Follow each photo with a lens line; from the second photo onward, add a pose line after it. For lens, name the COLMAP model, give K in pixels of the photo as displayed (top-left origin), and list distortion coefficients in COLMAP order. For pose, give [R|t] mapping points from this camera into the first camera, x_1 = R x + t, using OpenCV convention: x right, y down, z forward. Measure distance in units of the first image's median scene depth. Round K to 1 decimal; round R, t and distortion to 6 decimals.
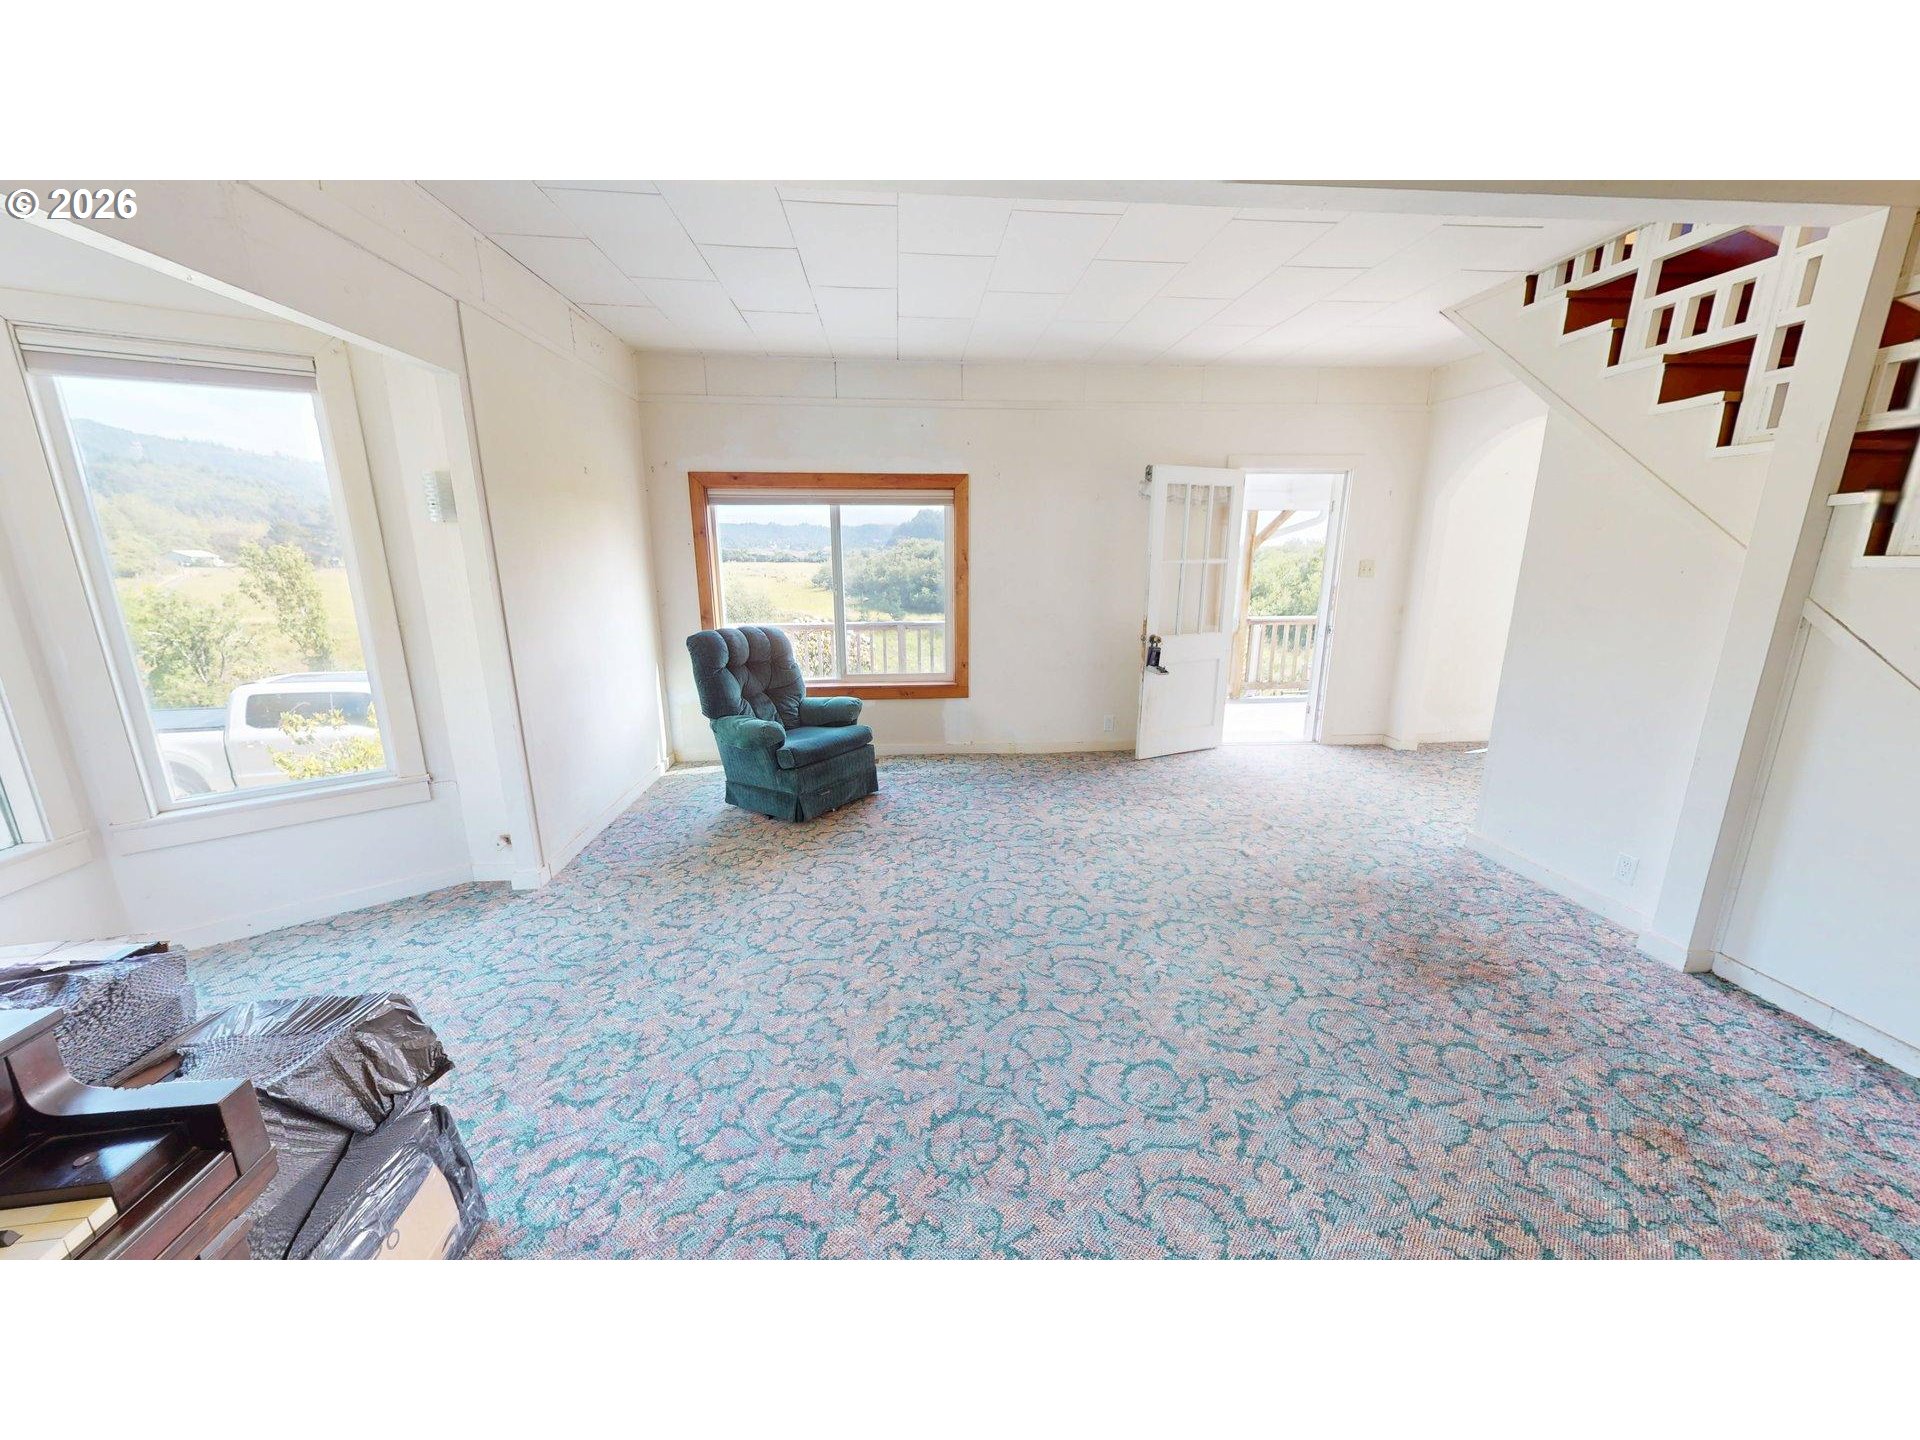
lens RADIAL K [[700.9, 0, 962.3], [0, 700.9, 719.7], [0, 0, 1]] dist [0.001119, 0.000055]
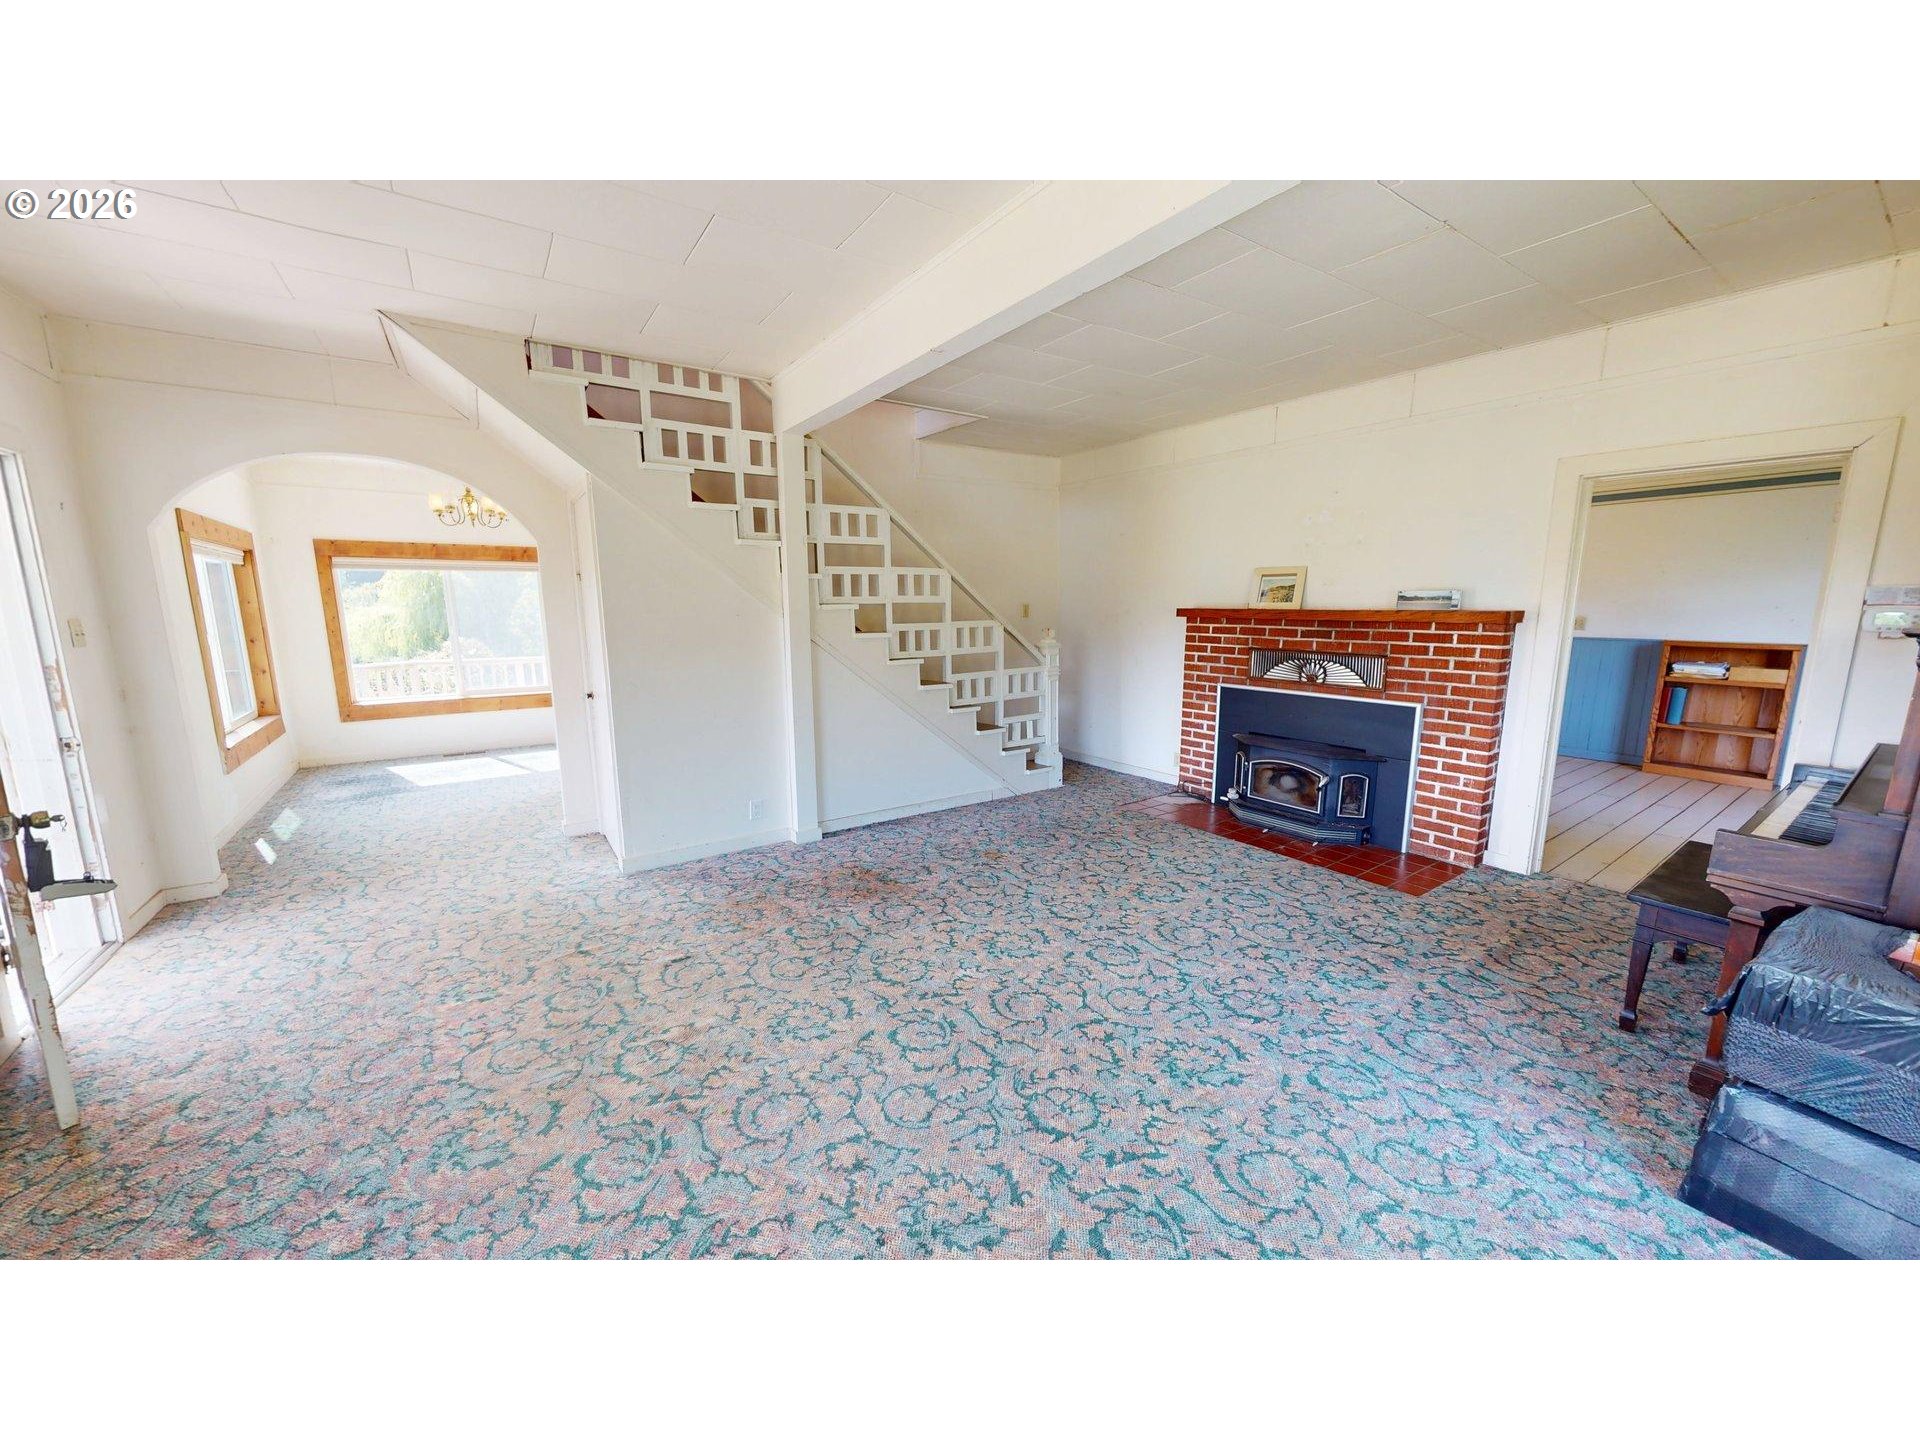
lens RADIAL K [[700.9, 0, 962.0], [0, 700.9, 720.9], [0, 0, 1]] dist [0.001119, 0.000055]
pose [[-0.489416, -0.141487, 0.860496, -0.628577], [0.207466, 0.939528, 0.272480, -0.333853], [-0.847012, 0.311880, -0.430467, 1.419515]]
